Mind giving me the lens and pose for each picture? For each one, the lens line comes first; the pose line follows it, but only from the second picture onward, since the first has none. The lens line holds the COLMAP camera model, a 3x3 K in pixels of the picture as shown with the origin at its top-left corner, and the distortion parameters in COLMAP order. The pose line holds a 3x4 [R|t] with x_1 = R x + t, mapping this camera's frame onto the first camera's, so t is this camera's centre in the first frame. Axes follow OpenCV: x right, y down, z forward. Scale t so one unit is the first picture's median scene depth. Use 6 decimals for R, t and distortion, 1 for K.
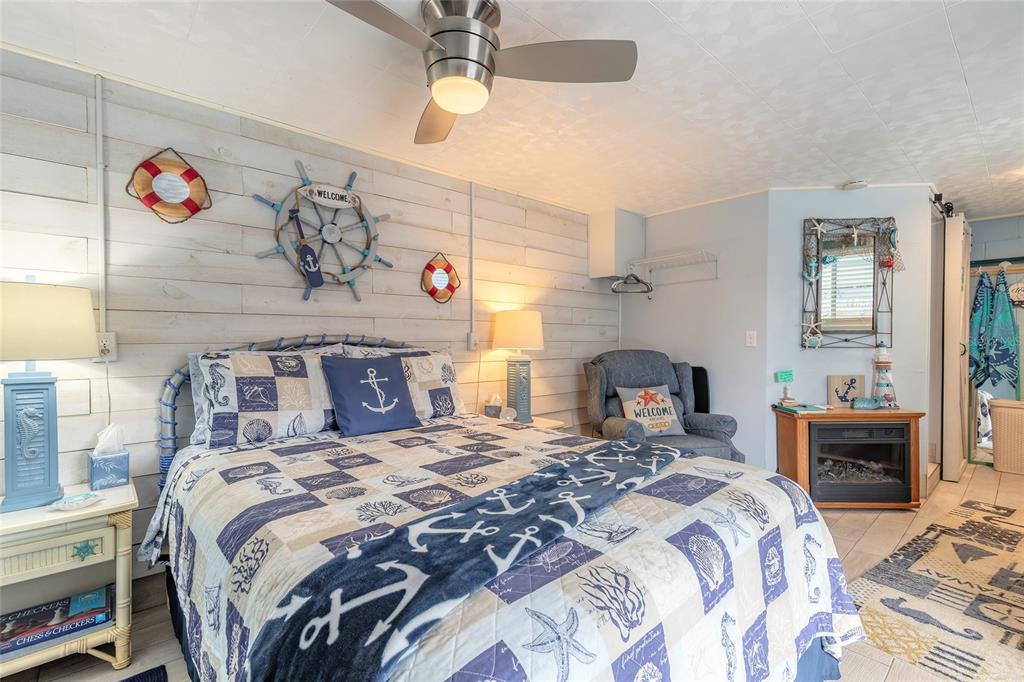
lens RADIAL K [[461.3, 0, 512.0], [0, 461.3, 341.5], [0, 0, 1]] dist [0.005456, -0.001095]
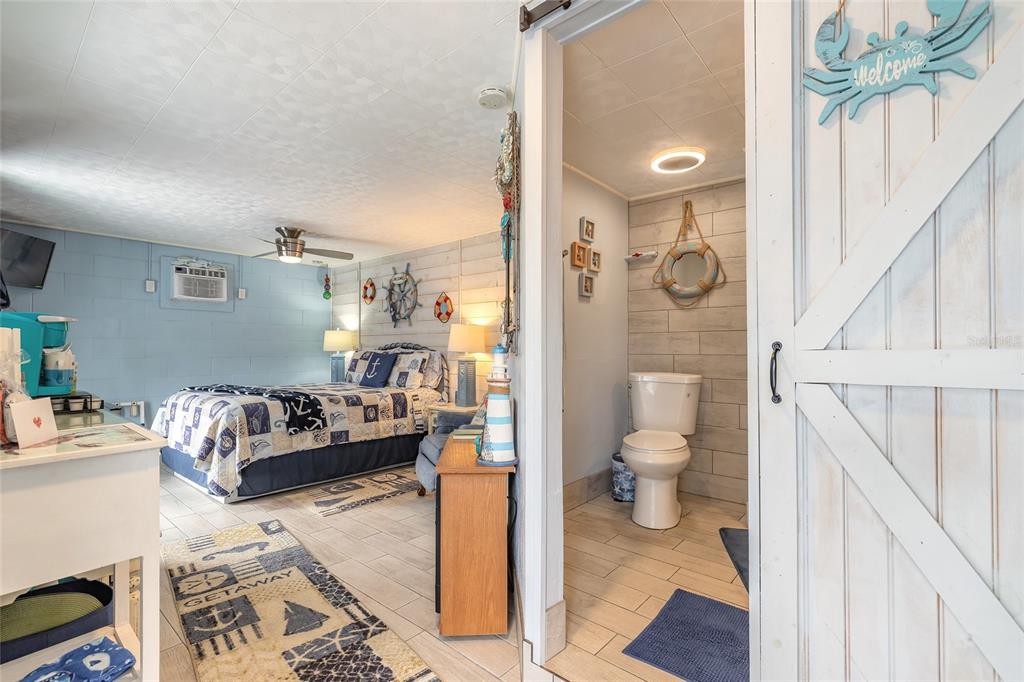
lens RADIAL K [[461.3, 0, 512.6], [0, 461.3, 343.4], [0, 0, 1]] dist [0.005456, -0.001095]
pose [[0.131581, -0.008036, -0.991273, 1.896013], [-0.009013, 0.999916, -0.009303, 0.003022], [0.991264, 0.010159, 0.131497, 1.307630]]
